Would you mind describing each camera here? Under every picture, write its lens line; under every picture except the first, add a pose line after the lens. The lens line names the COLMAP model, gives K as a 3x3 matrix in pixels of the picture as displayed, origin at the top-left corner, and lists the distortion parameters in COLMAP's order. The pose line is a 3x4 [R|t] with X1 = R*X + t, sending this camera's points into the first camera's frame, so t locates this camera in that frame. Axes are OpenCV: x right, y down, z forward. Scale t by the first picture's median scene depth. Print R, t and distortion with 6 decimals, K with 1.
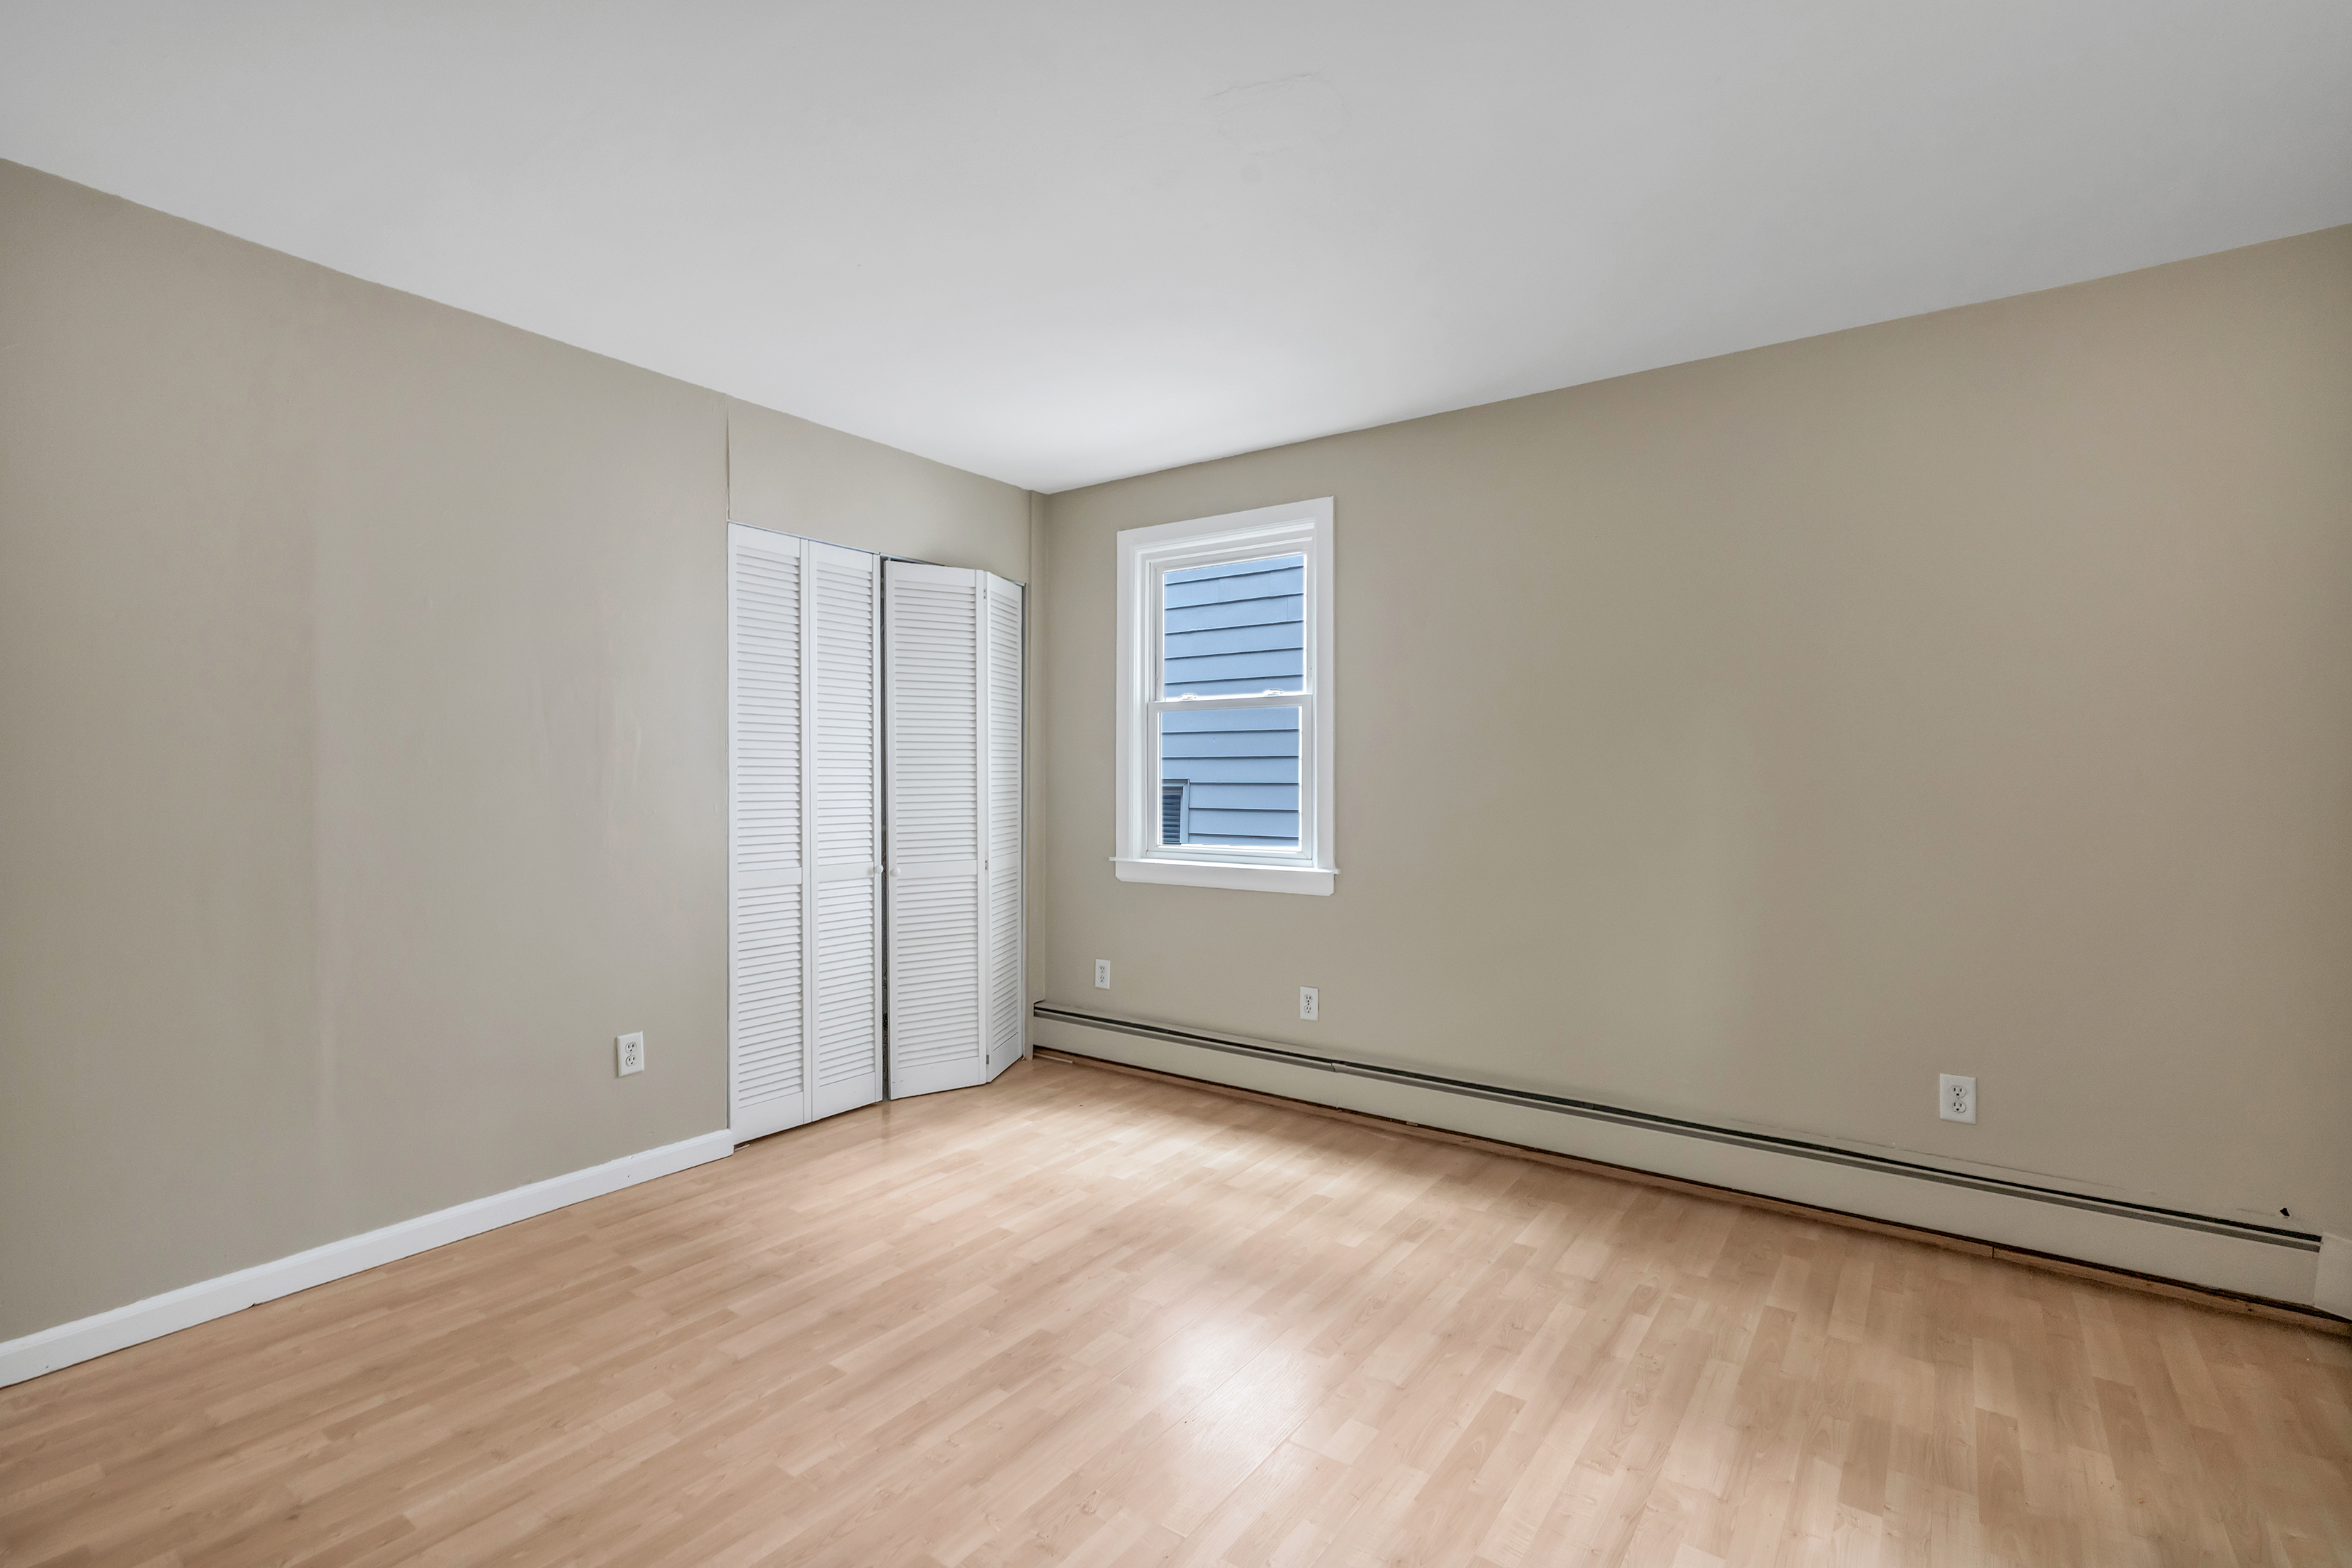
lens RADIAL K [[1081.2, 0, 1193.5], [0, 1081.2, 781.7], [0, 0, 1]] dist [-0.001993, 0.001944]
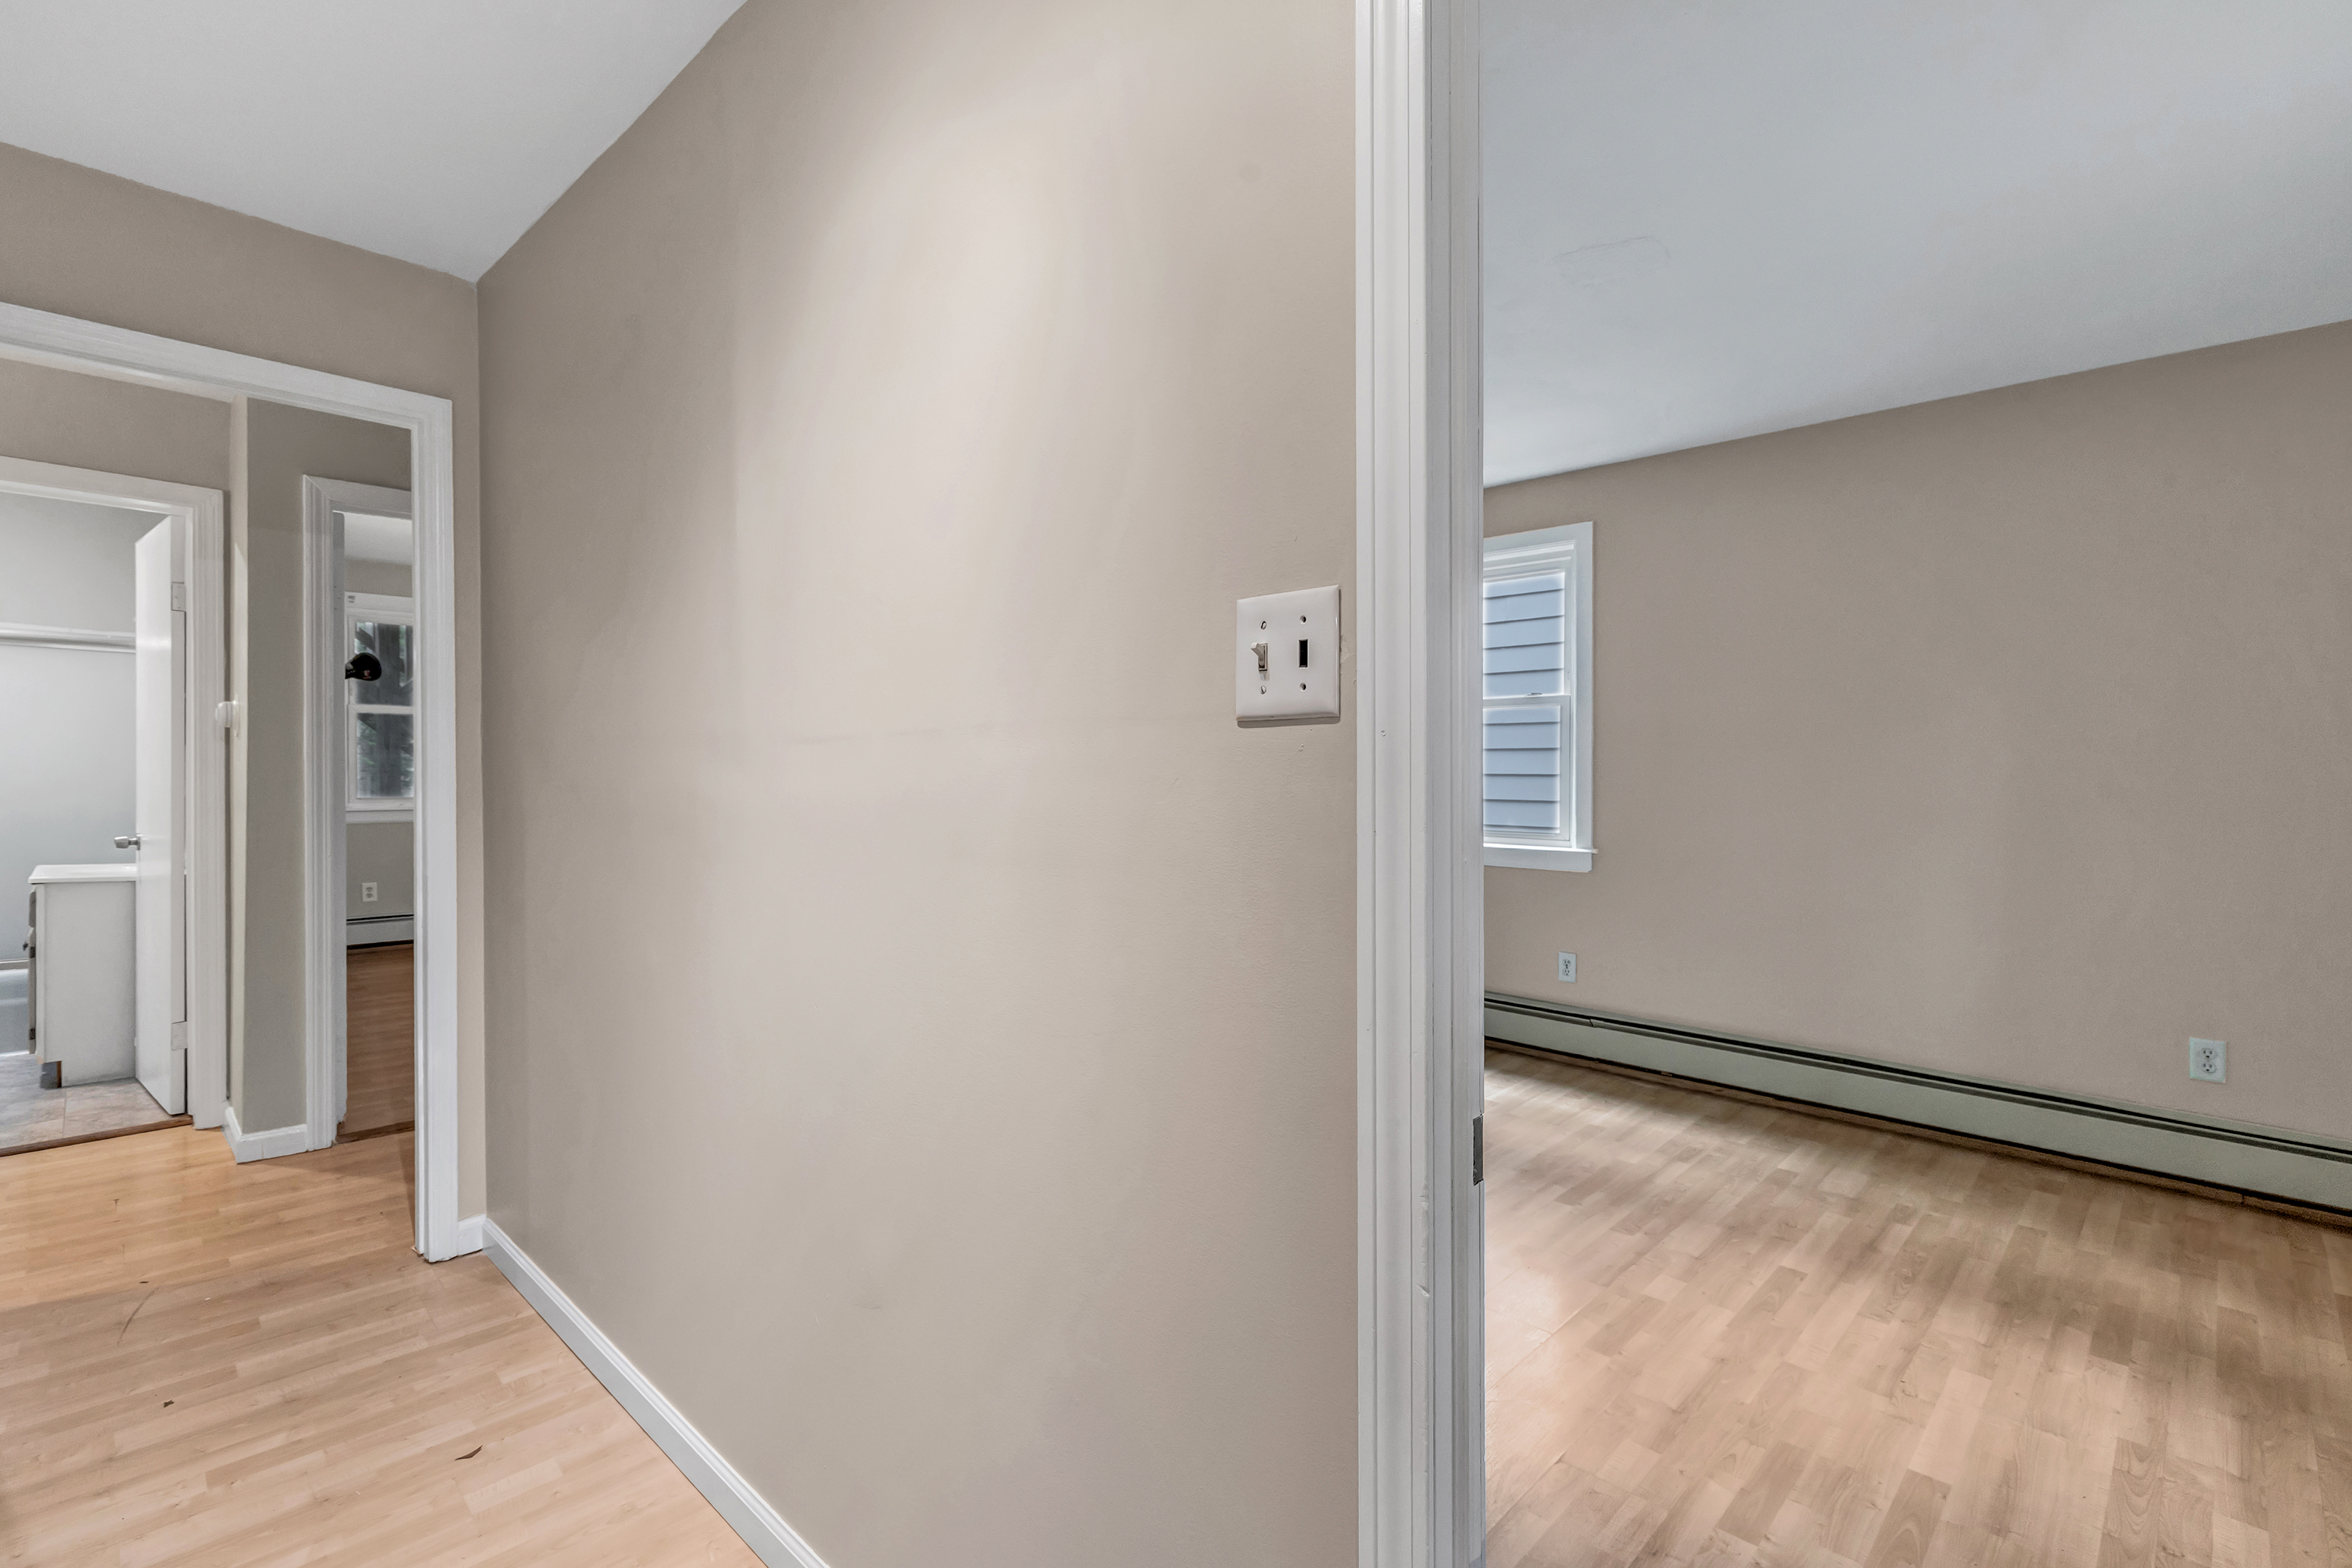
lens RADIAL K [[1081.2, 0, 1187.2], [0, 1081.2, 774.2], [0, 0, 1]] dist [-0.001993, 0.001944]
pose [[0.988298, 0.002988, -0.152508, -0.167491], [-0.001911, 0.999972, 0.007211, -0.007657], [0.152525, -0.006835, 0.988276, -0.266433]]
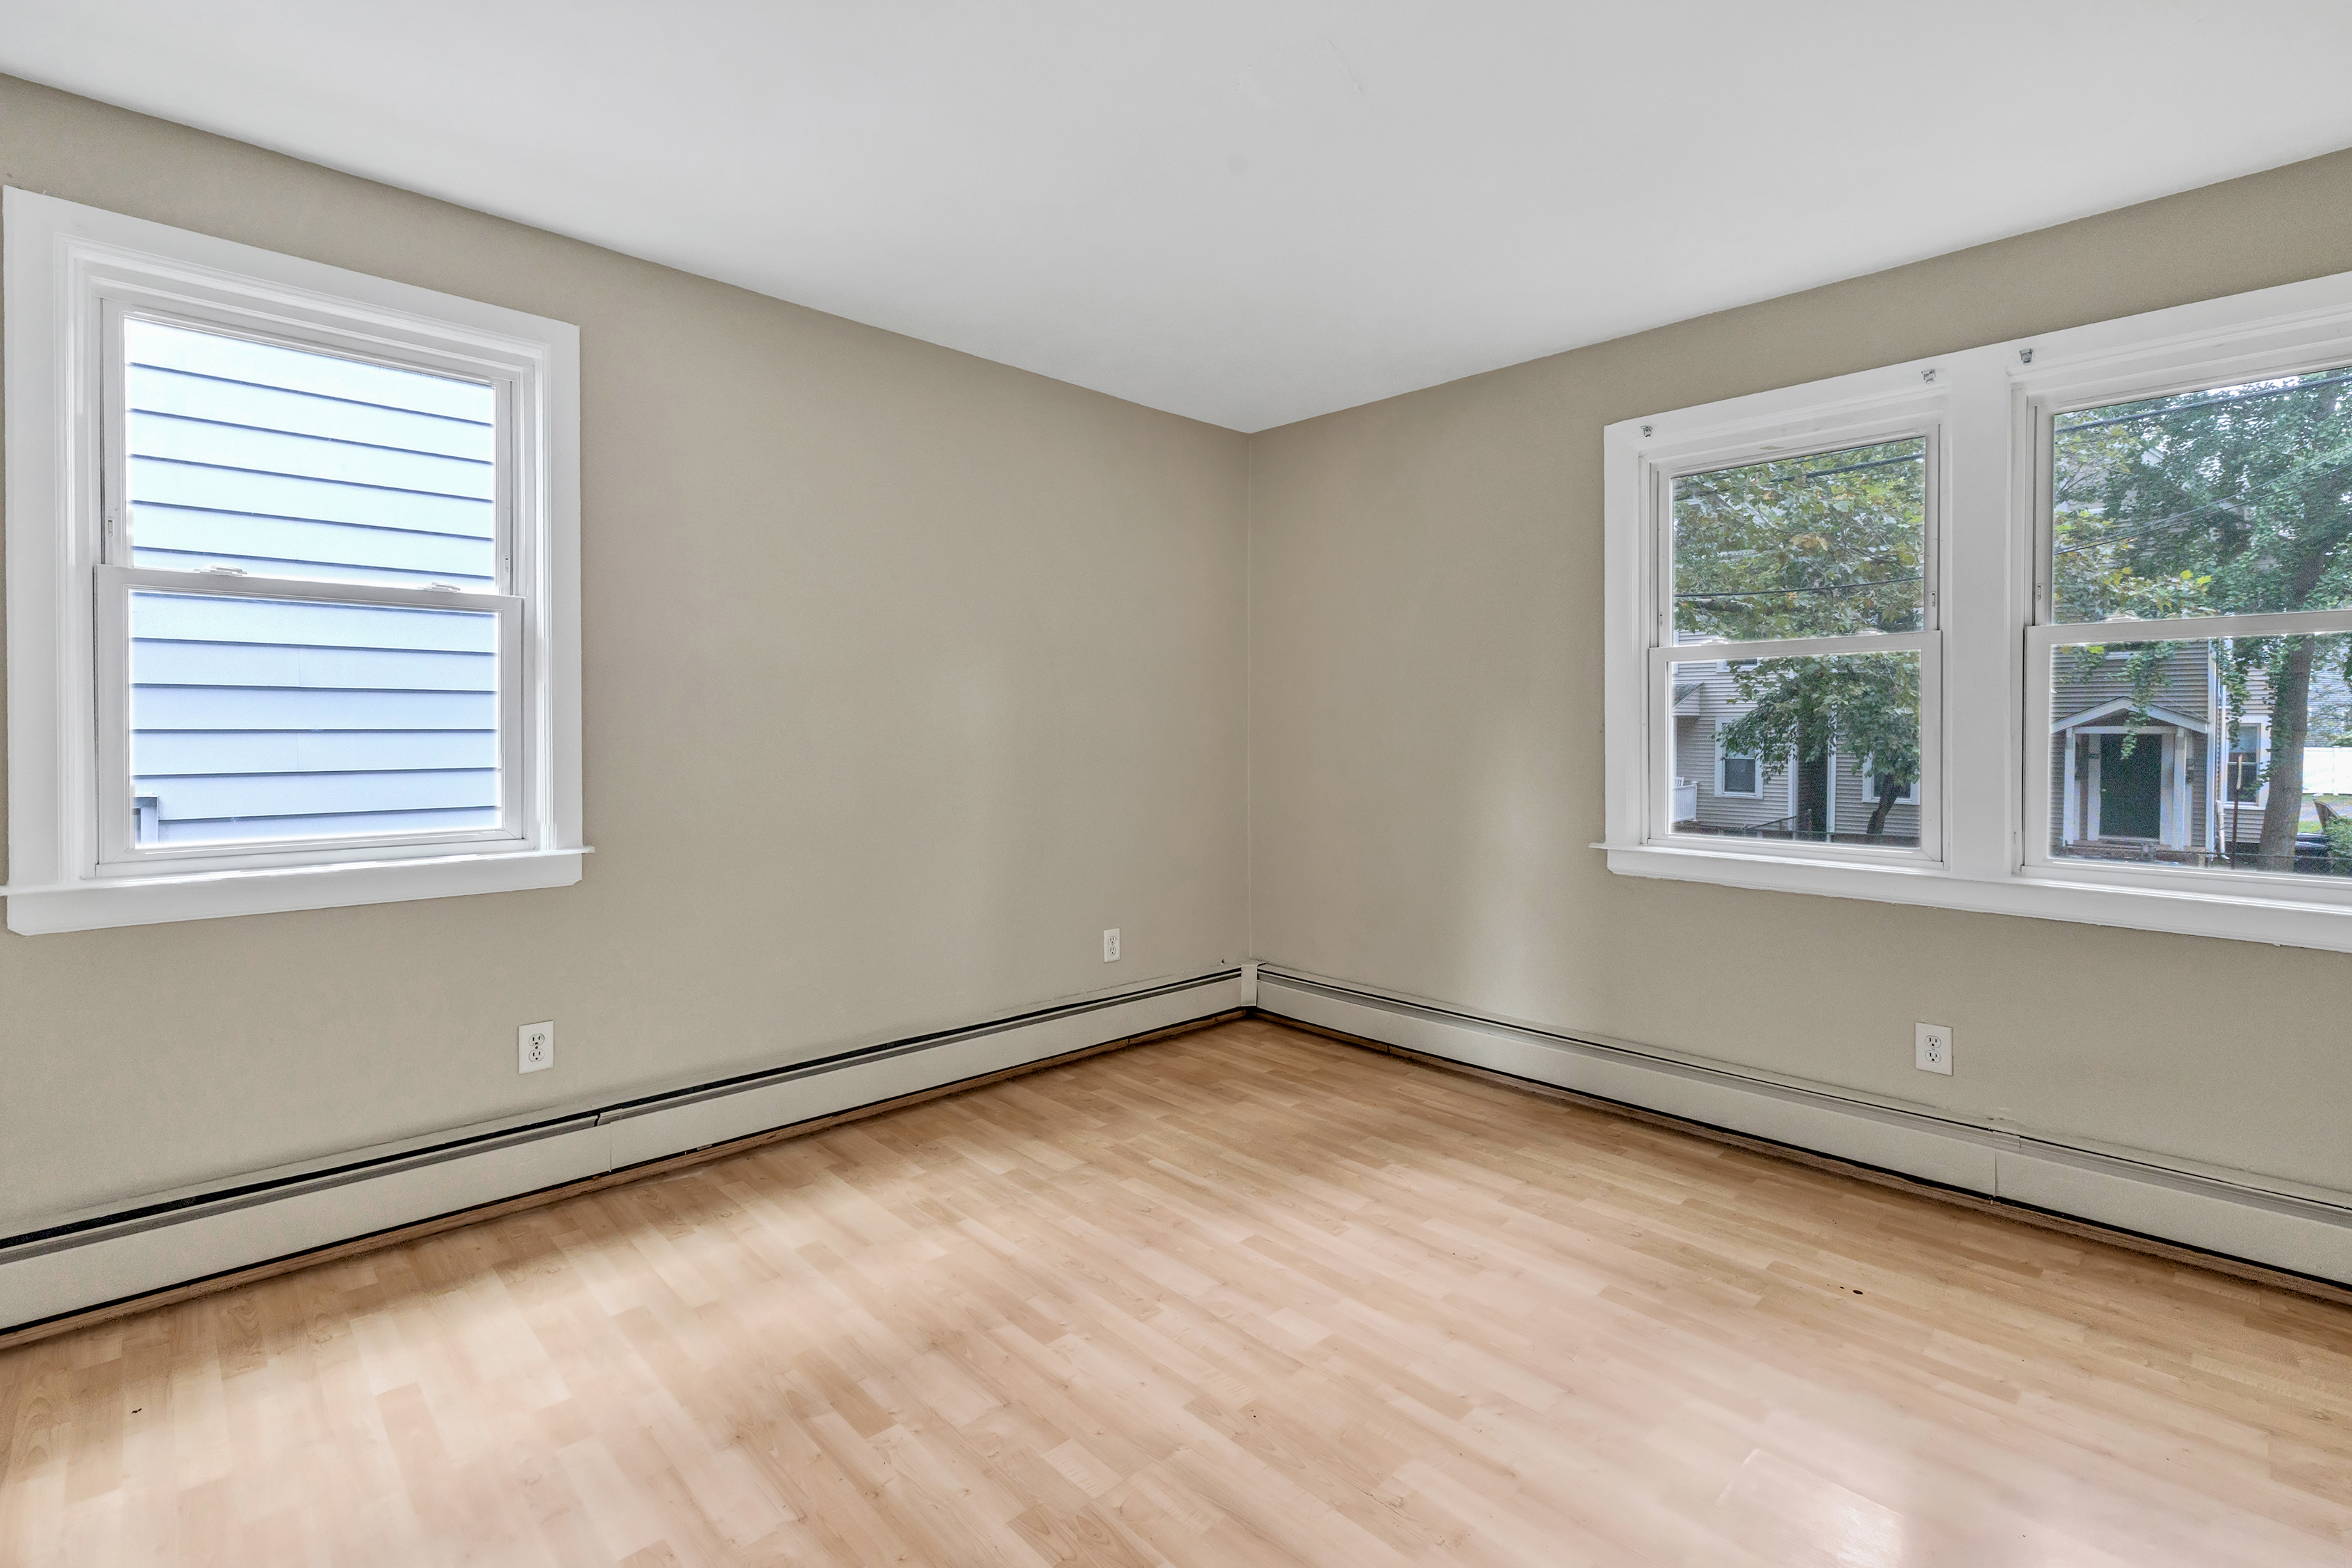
lens RADIAL K [[1081.2, 0, 1147.6], [0, 1081.2, 737.2], [0, 0, 1]] dist [-0.001993, 0.001944]
pose [[0.185085, -0.012693, 0.982640, -0.719635], [0.000284, 0.999917, 0.012863, -0.002057], [-0.982722, -0.002102, 0.185074, 0.712355]]
